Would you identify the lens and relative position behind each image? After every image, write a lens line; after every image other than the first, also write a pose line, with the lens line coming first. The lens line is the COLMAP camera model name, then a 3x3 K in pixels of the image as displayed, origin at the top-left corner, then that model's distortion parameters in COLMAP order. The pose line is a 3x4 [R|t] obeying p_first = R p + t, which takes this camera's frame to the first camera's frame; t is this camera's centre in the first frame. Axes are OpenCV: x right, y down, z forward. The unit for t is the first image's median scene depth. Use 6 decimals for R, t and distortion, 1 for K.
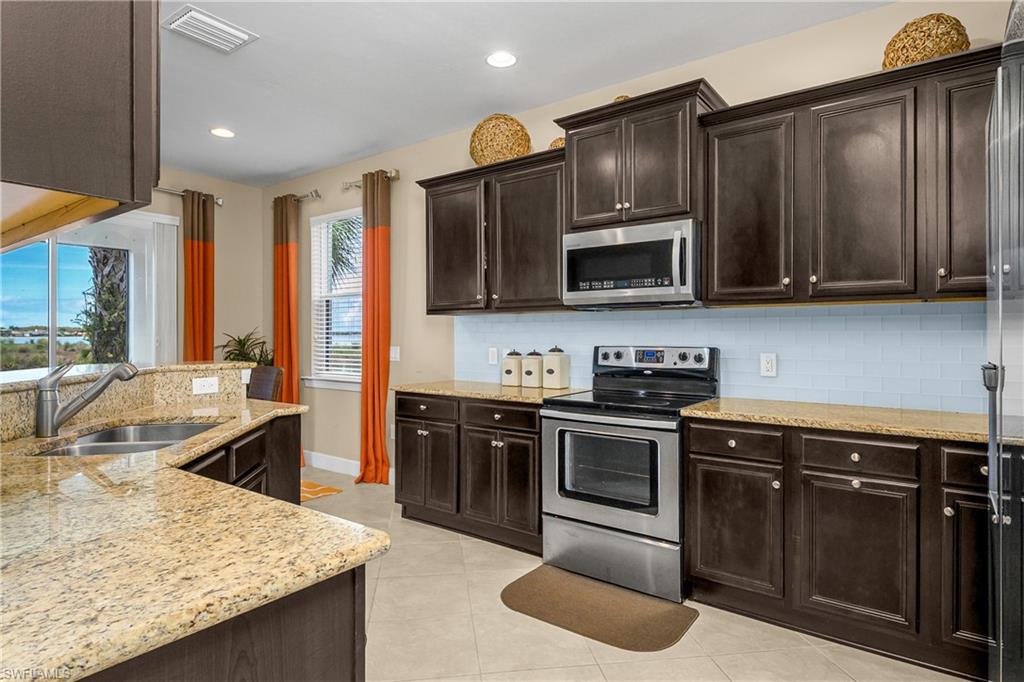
lens RADIAL K [[552.1, 0, 505.9], [0, 552.1, 332.6], [0, 0, 1]] dist [0.004148, -0.000018]
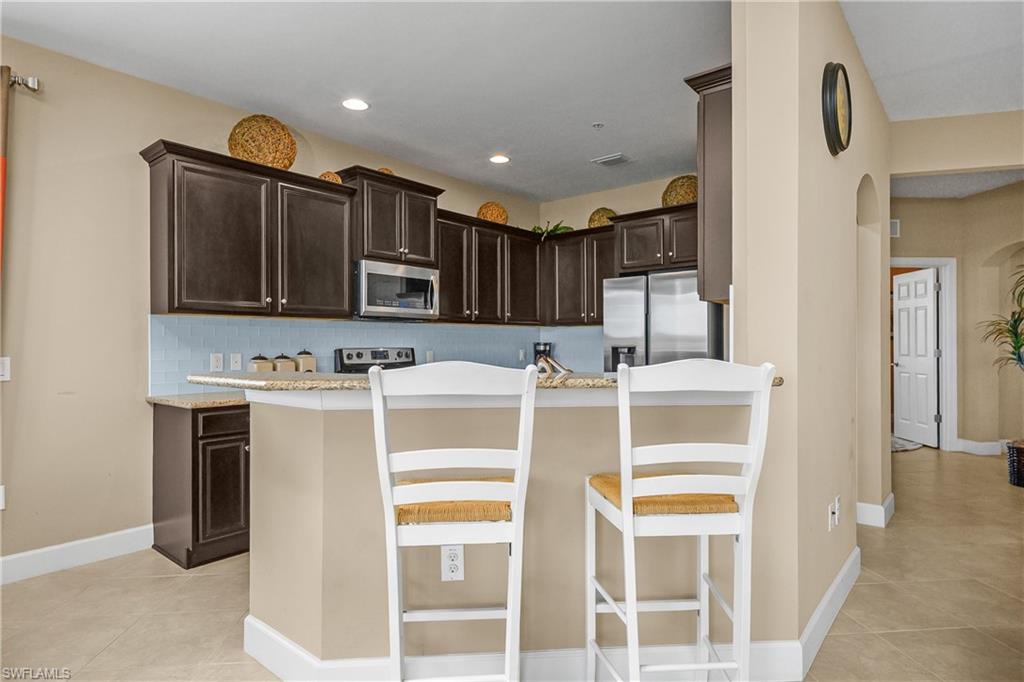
lens RADIAL K [[552.1, 0, 506.5], [0, 552.1, 344.4], [0, 0, 1]] dist [0.004148, -0.000018]
pose [[0.058967, 0.002971, 0.998256, -1.085033], [0.001499, 0.999994, -0.003064, 0.019669], [-0.998259, 0.001677, 0.058962, 0.566485]]
